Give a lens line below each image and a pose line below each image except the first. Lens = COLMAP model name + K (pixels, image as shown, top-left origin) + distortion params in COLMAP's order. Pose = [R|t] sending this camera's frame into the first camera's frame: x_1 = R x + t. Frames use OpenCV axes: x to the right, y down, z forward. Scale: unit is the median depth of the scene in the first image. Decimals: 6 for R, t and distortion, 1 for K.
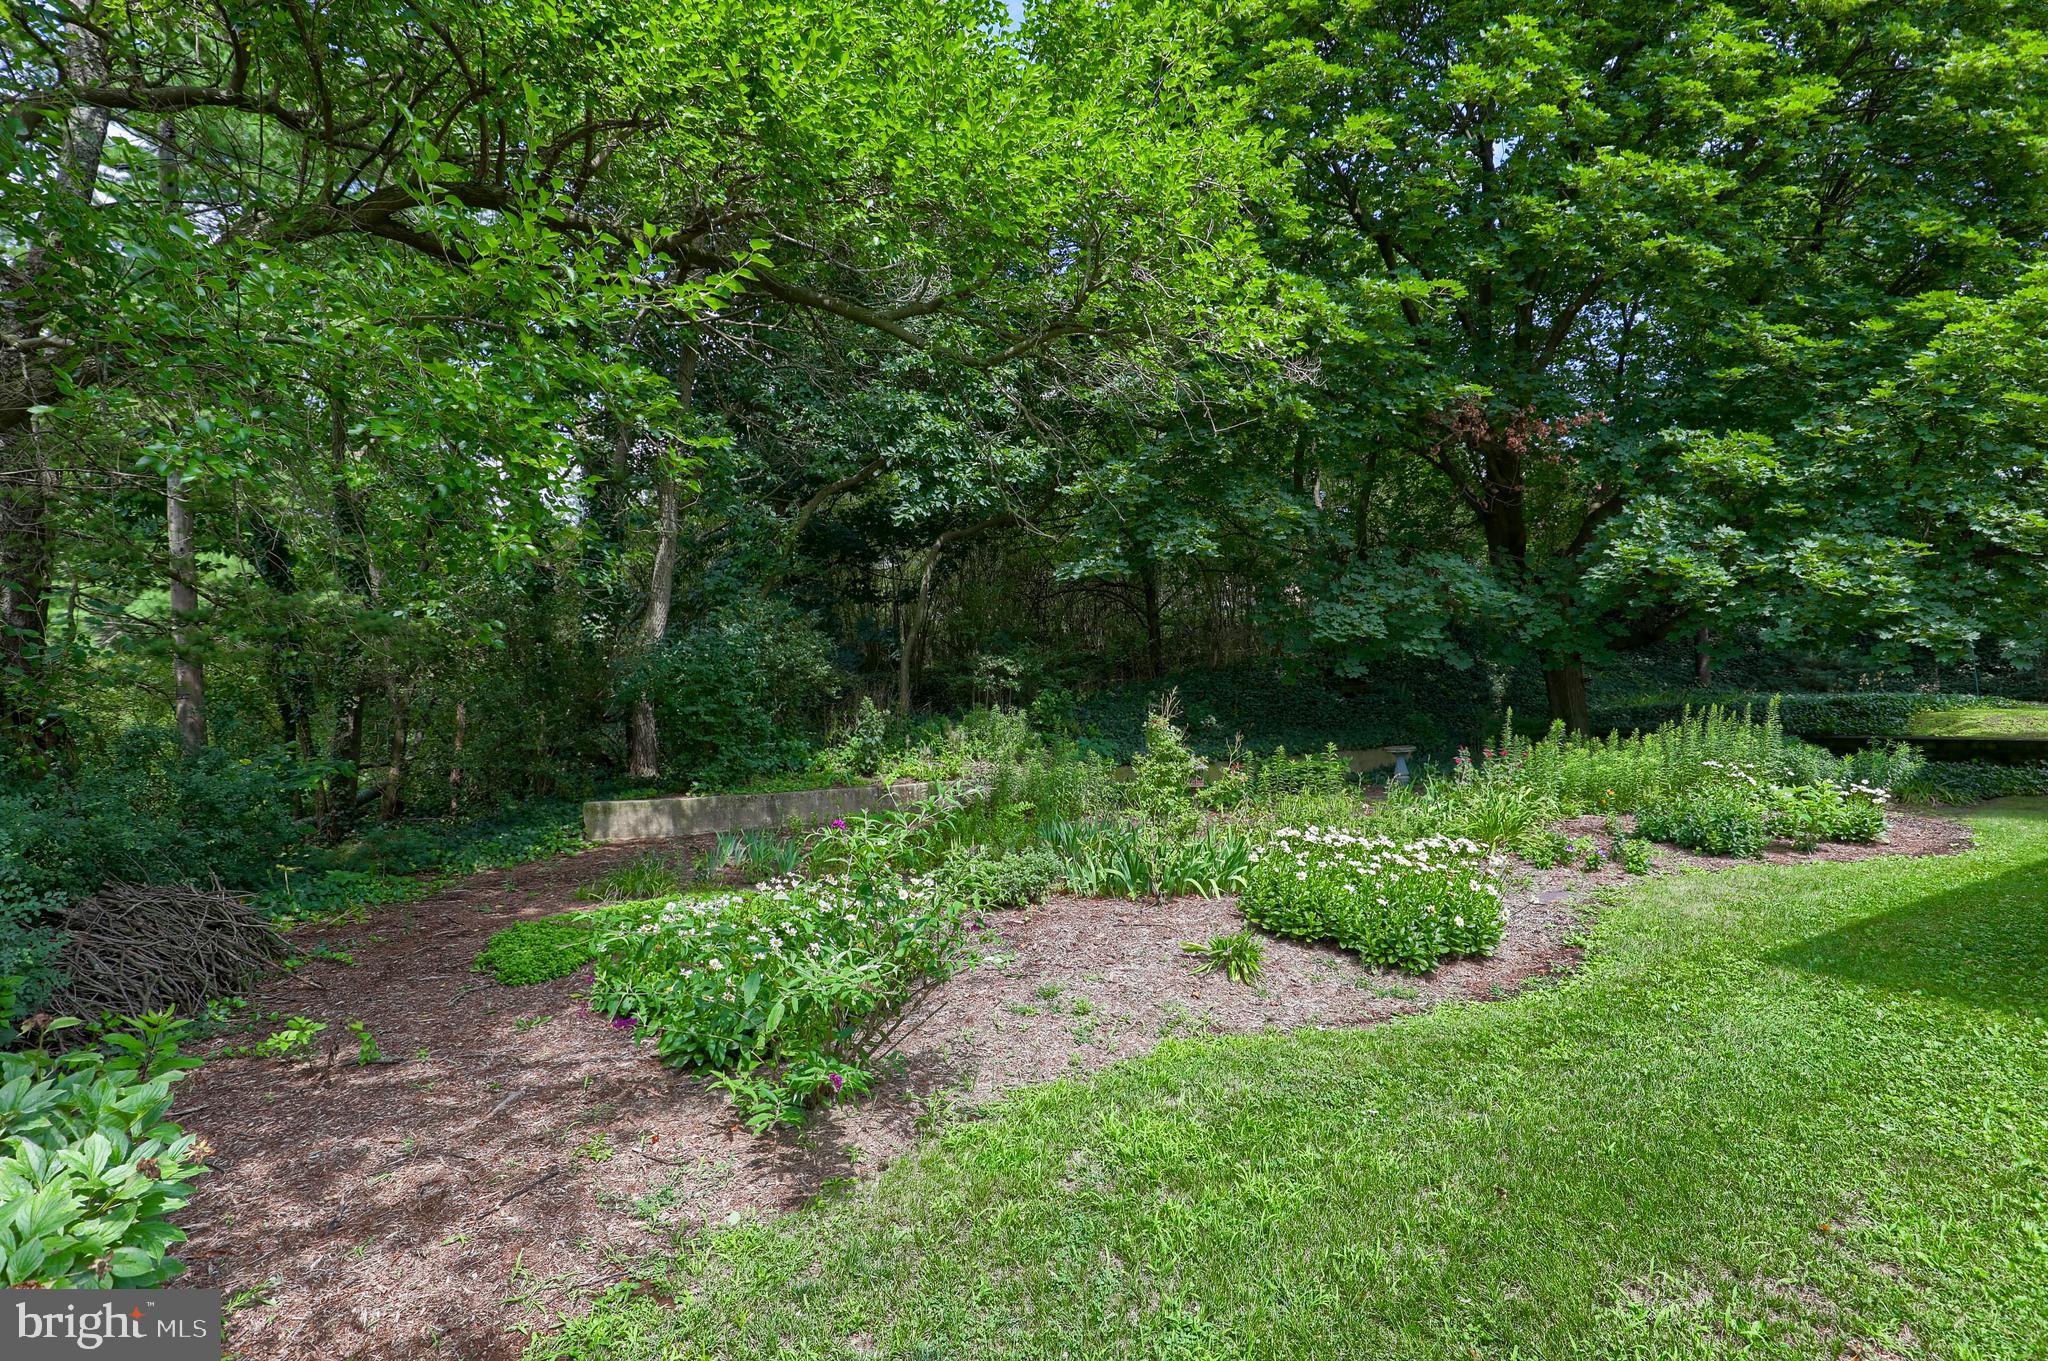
lens RADIAL K [[957.8, 0, 1022.7], [0, 957.8, 668.5], [0, 0, 1]] dist [-0.028622, 0.000163]
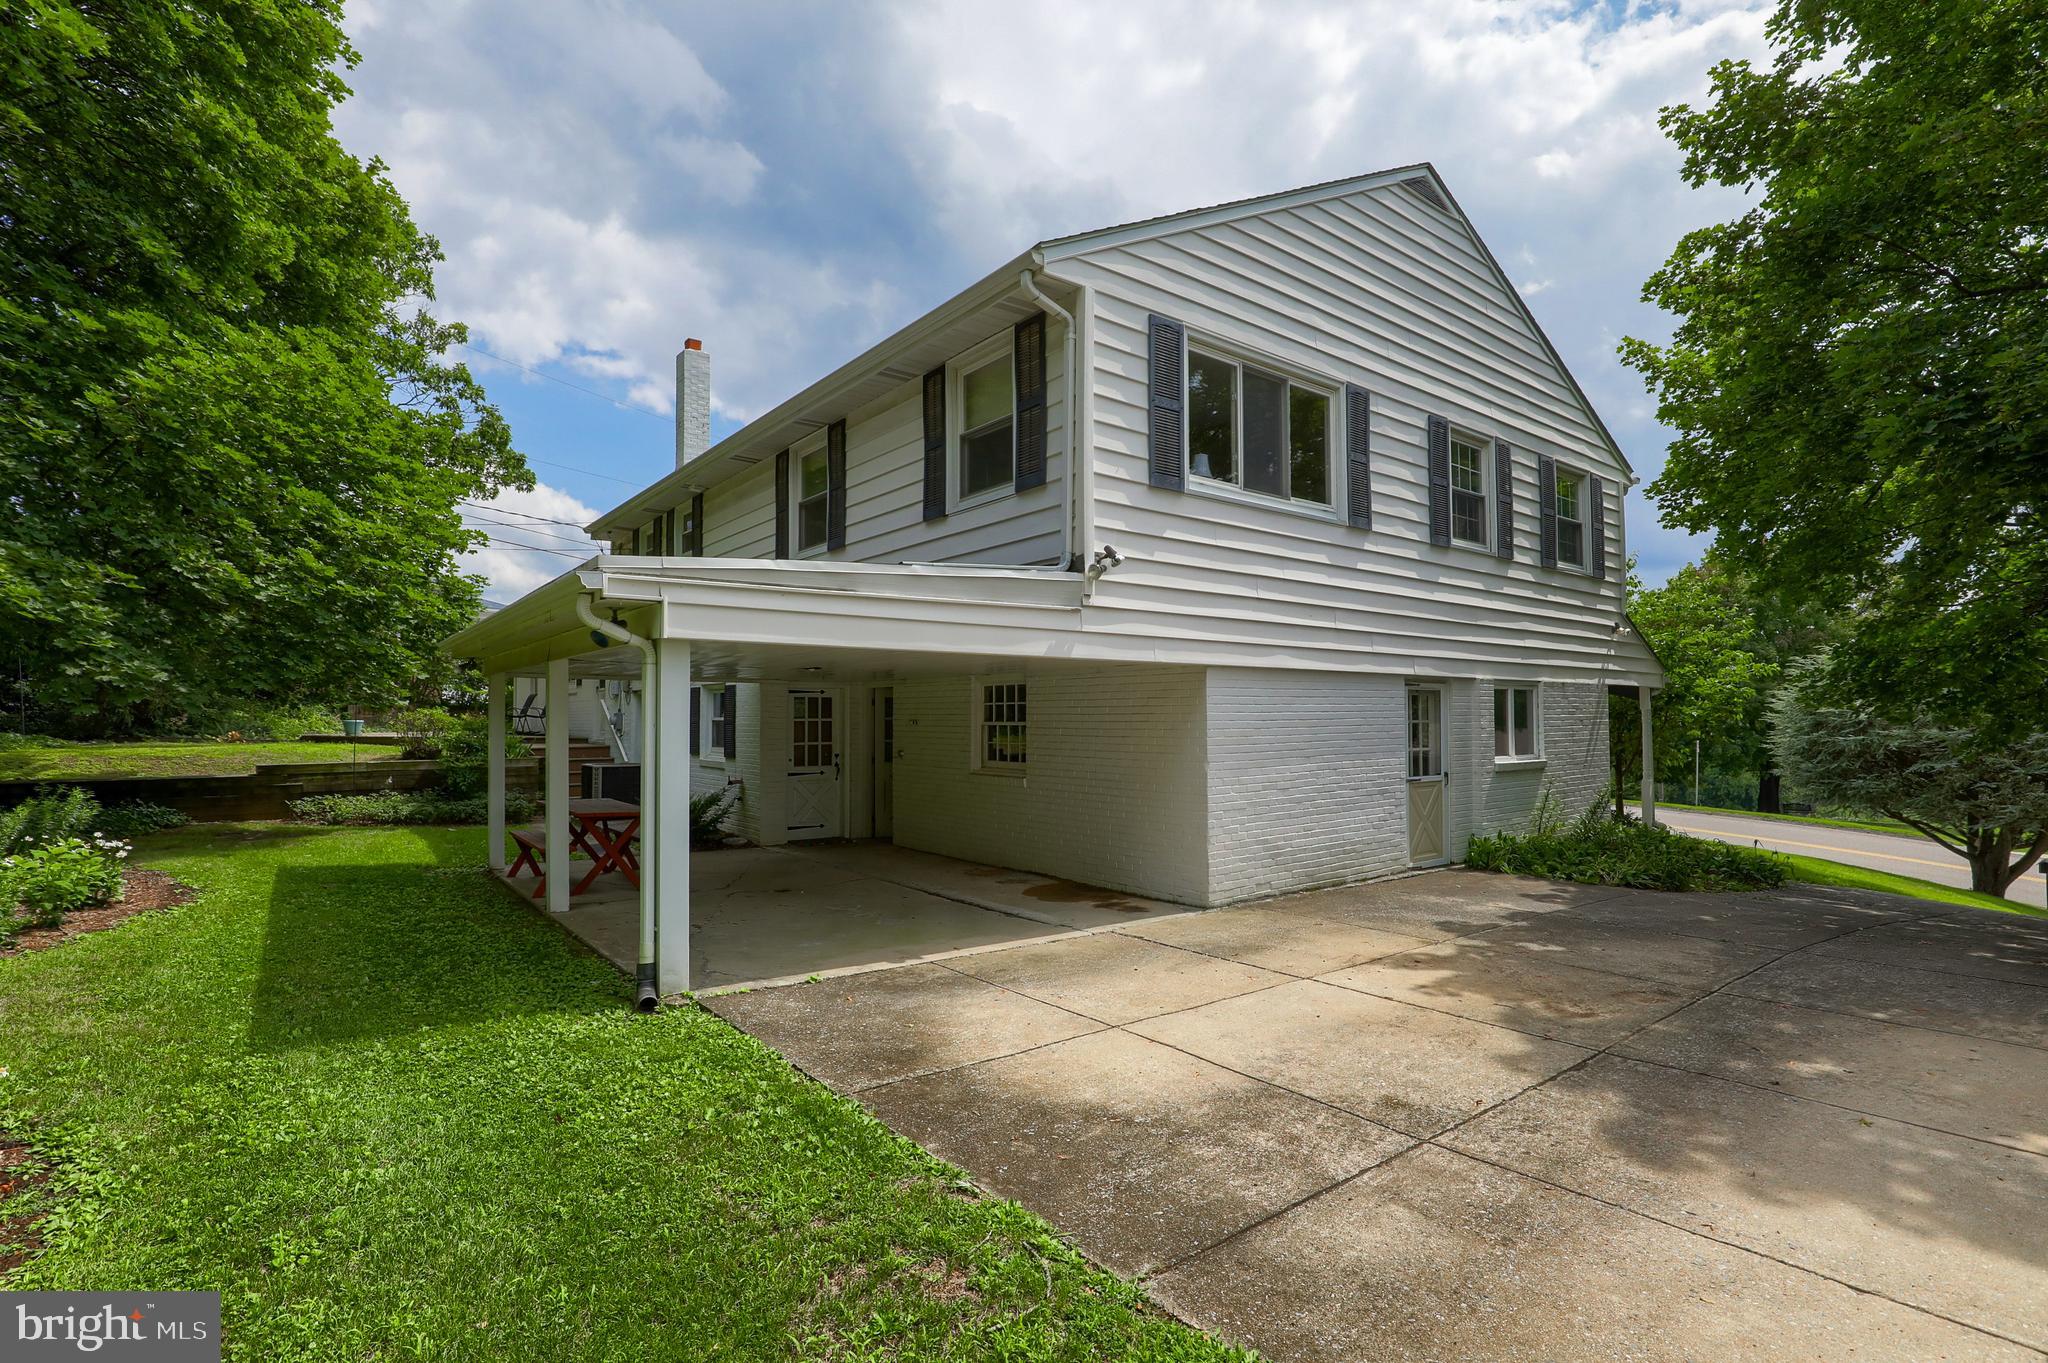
lens RADIAL K [[957.8, 0, 1029.9], [0, 957.8, 695.8], [0, 0, 1]] dist [-0.028622, 0.000163]
pose [[-0.161262, 0.042328, 0.986003, -0.080659], [-0.030965, 0.998371, -0.047923, 0.003644], [-0.986426, -0.038260, -0.159689, 0.207588]]
